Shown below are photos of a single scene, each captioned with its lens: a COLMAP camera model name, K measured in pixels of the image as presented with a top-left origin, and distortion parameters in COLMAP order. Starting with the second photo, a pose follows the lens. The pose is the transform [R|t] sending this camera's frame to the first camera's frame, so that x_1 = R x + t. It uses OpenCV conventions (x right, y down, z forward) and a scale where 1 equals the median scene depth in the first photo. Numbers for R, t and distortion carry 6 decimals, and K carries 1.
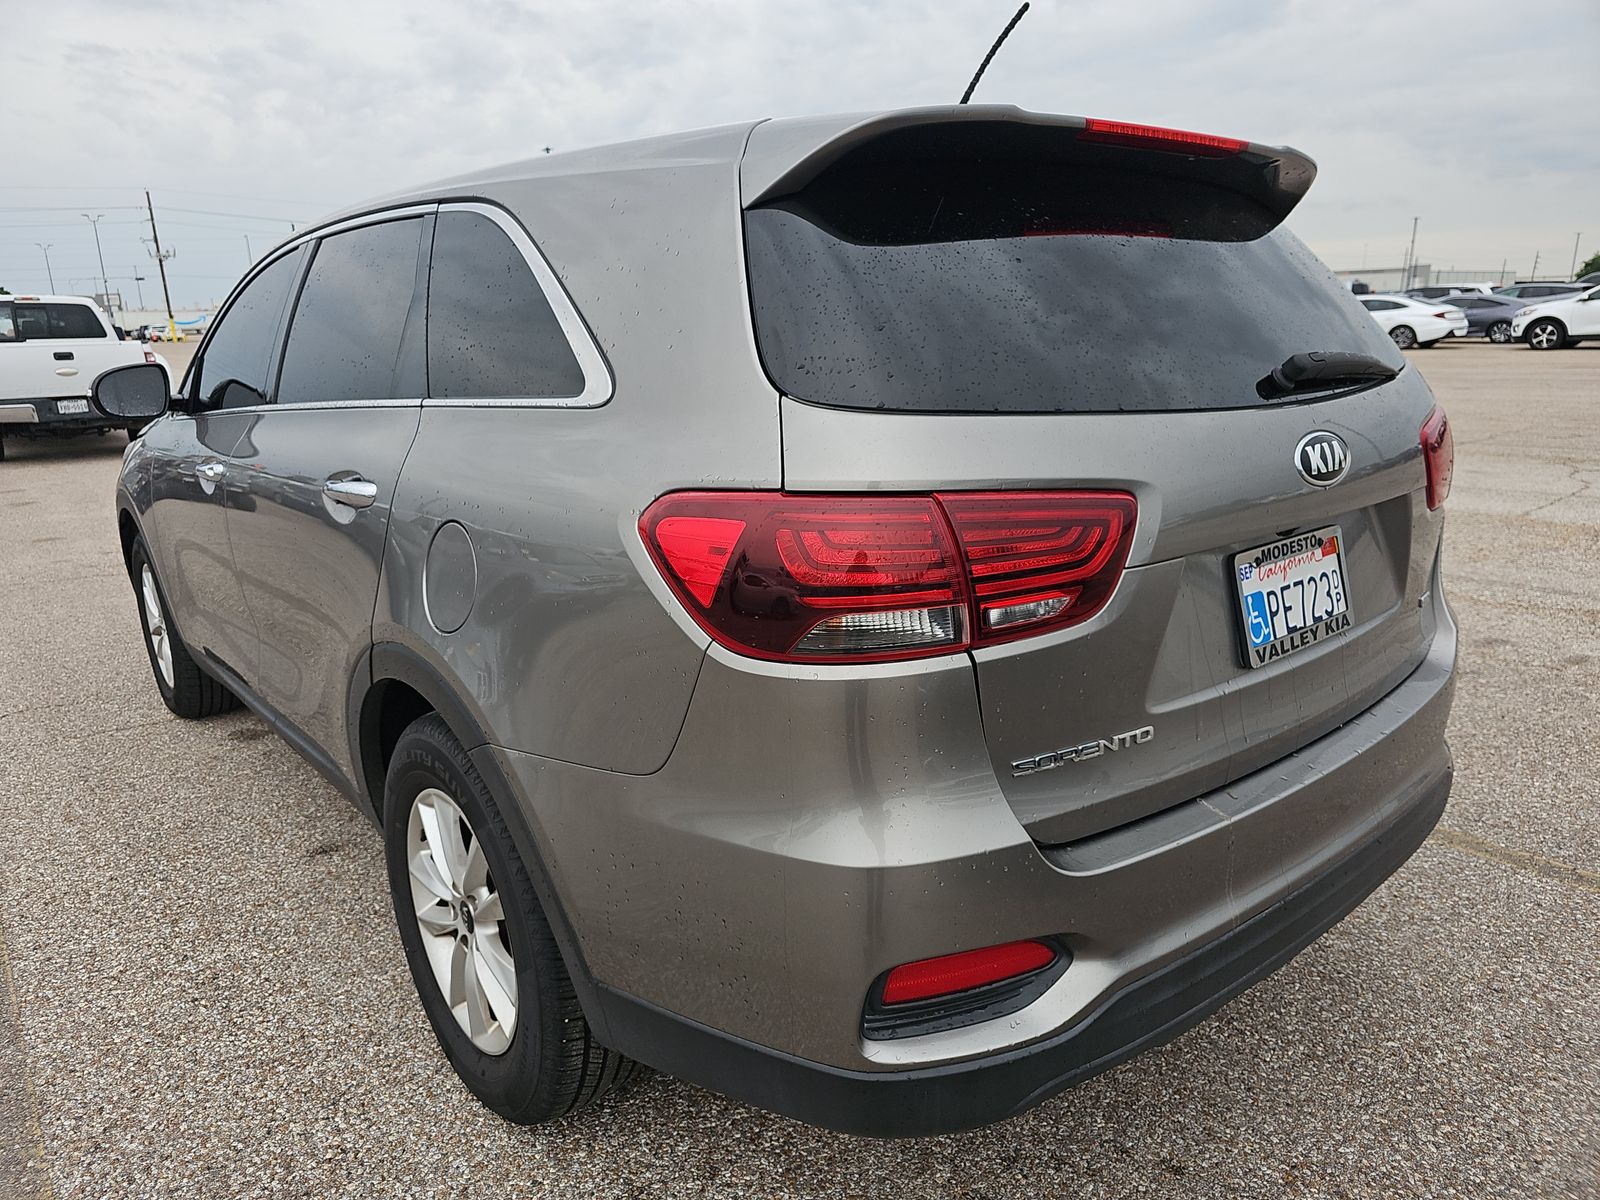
lens RADIAL K [[1060.0, 0, 800.0], [0, 1060.0, 600.0], [0, 0, 1]] dist [0.020146, 0.000732]
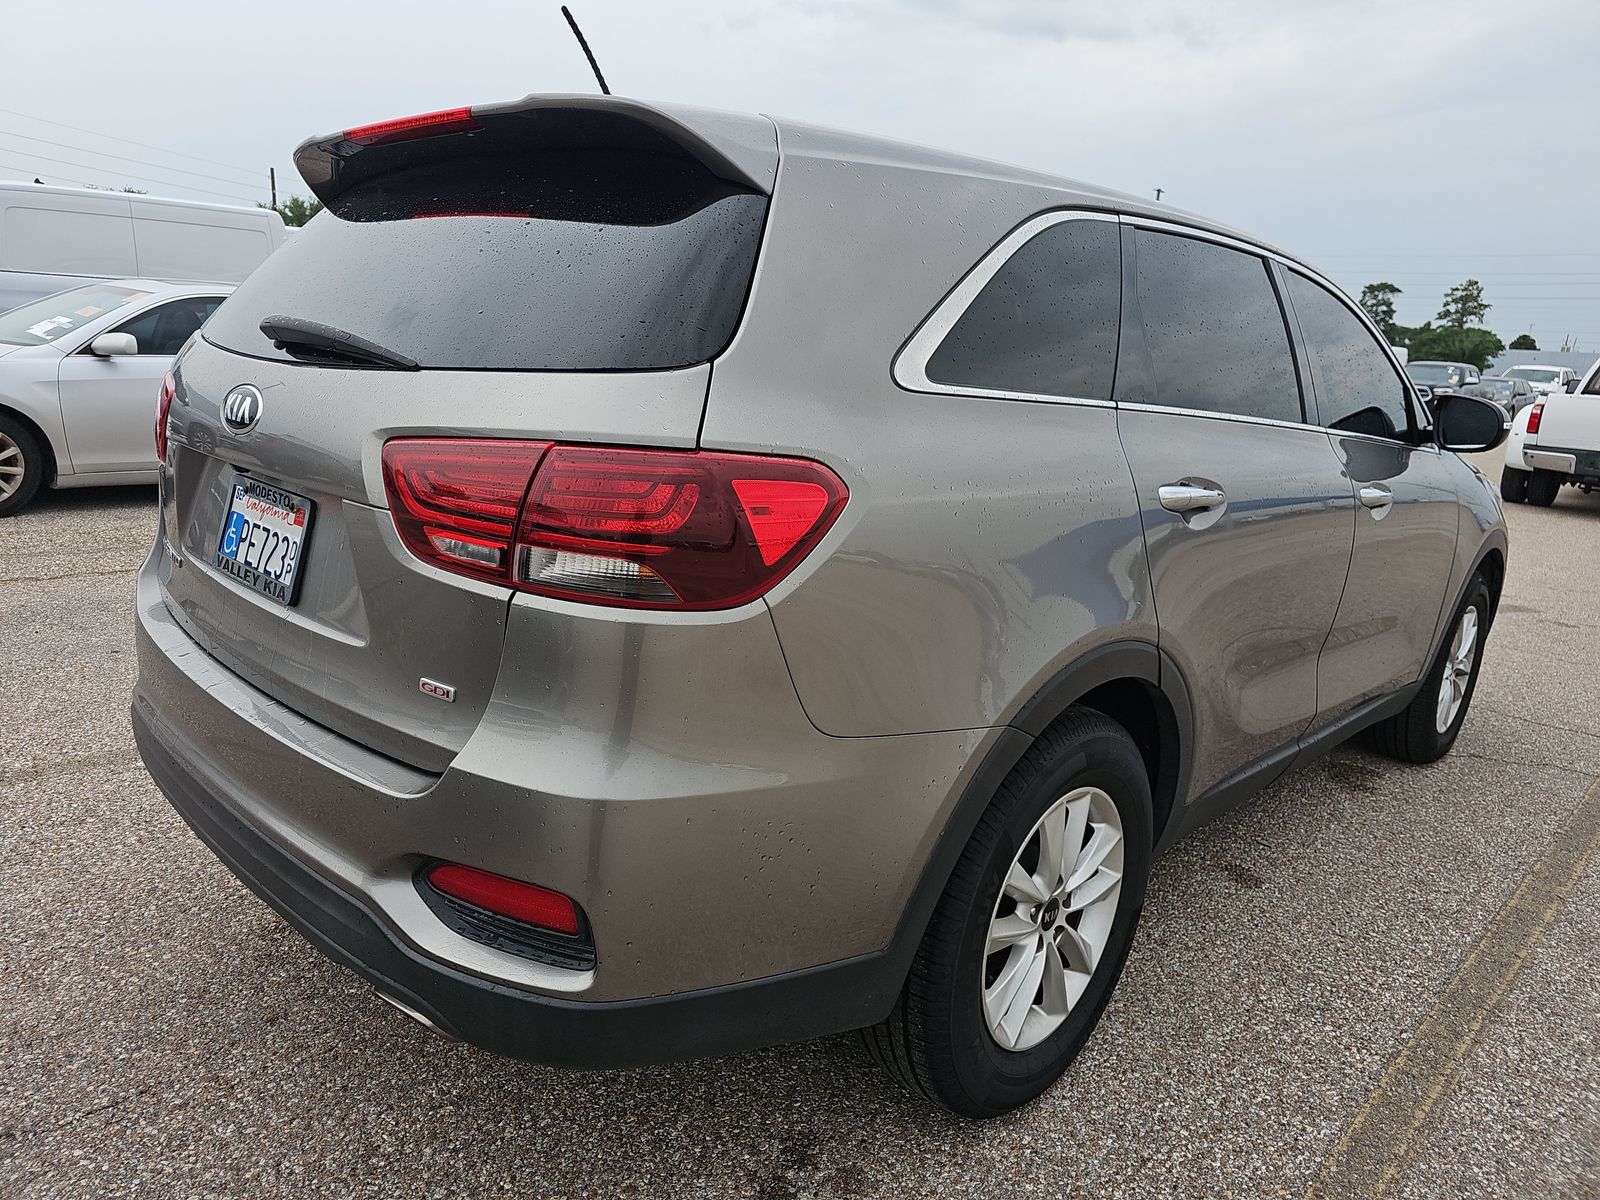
lens RADIAL K [[1072.1, 0, 805.5], [0, 1072.1, 585.4], [0, 0, 1]] dist [0.012568, -0.001401]
pose [[0.132616, 0.254385, -0.957967, 1.664950], [-0.316864, 0.926666, 0.202208, -0.372850], [0.939154, 0.276729, 0.203496, 1.354790]]
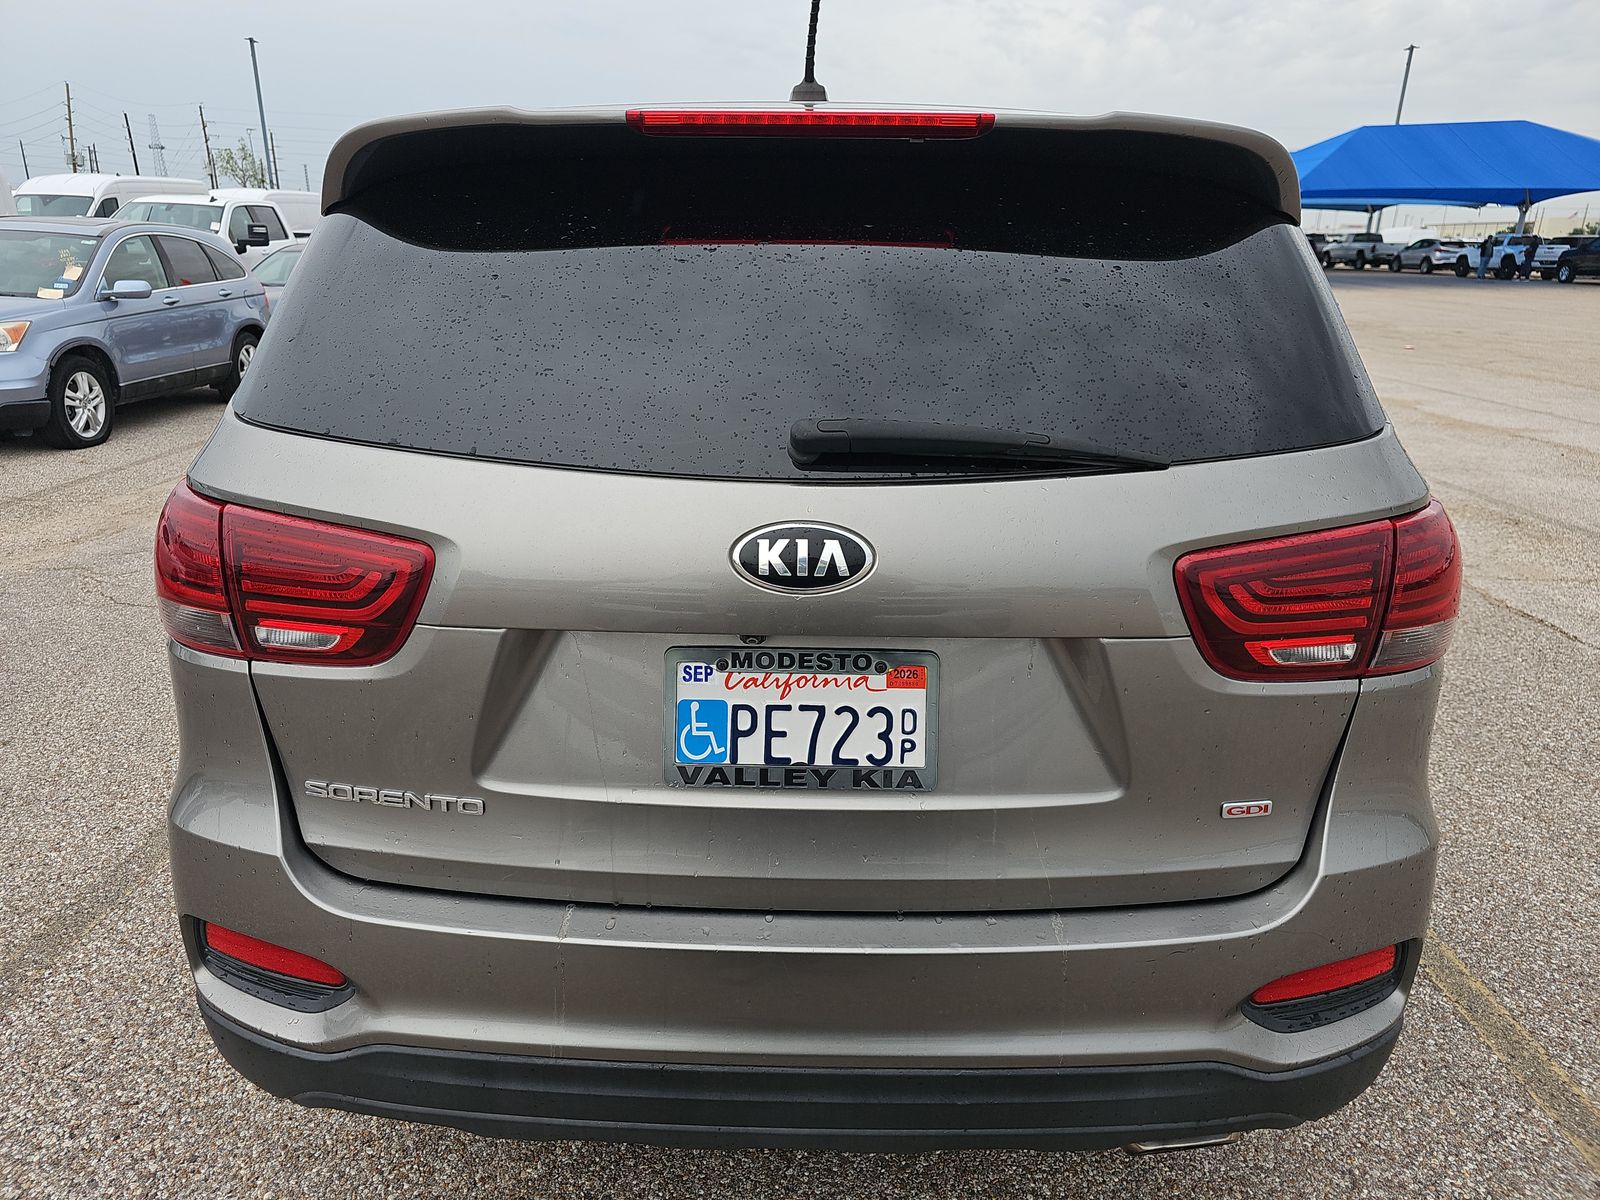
lens RADIAL K [[1060.0, 0, 800.0], [0, 1060.0, 600.0], [0, 0, 1]] dist [0.020146, 0.000732]
pose [[0.783408, 0.236996, -0.574547, 0.922858], [-0.201205, 0.971368, 0.126334, -0.197097], [0.588037, 0.016631, 0.808663, 0.372573]]
